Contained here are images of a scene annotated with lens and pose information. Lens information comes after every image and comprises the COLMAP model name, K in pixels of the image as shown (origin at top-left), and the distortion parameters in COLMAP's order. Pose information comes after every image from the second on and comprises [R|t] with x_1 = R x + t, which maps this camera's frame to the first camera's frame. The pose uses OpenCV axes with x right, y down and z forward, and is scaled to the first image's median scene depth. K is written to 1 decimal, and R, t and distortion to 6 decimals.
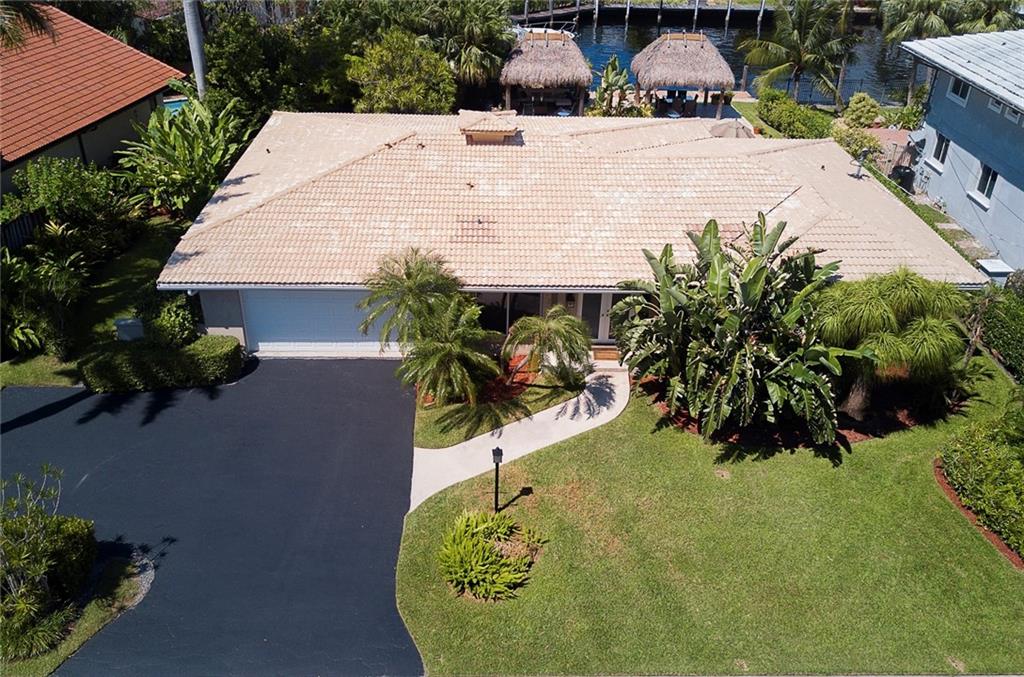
lens RADIAL K [[835.2, 0, 512.0], [0, 835.2, 338.5], [0, 0, 1]] dist [-0.002409, -0.000610]
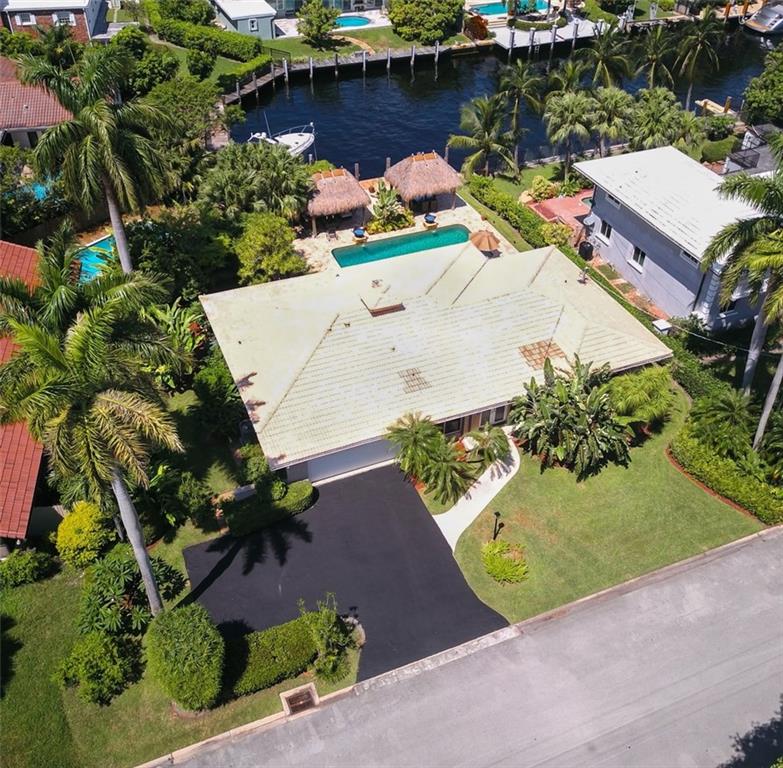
lens RADIAL K [[820.9, 0, 391.5], [0, 820.9, 384.0], [0, 0, 1]] dist [0.000697, 0.002866]
pose [[0.927222, -0.240303, 0.287251, -0.617702], [0.191035, 0.963192, 0.189121, -0.486159], [-0.322124, -0.120482, 0.939000, -0.620868]]
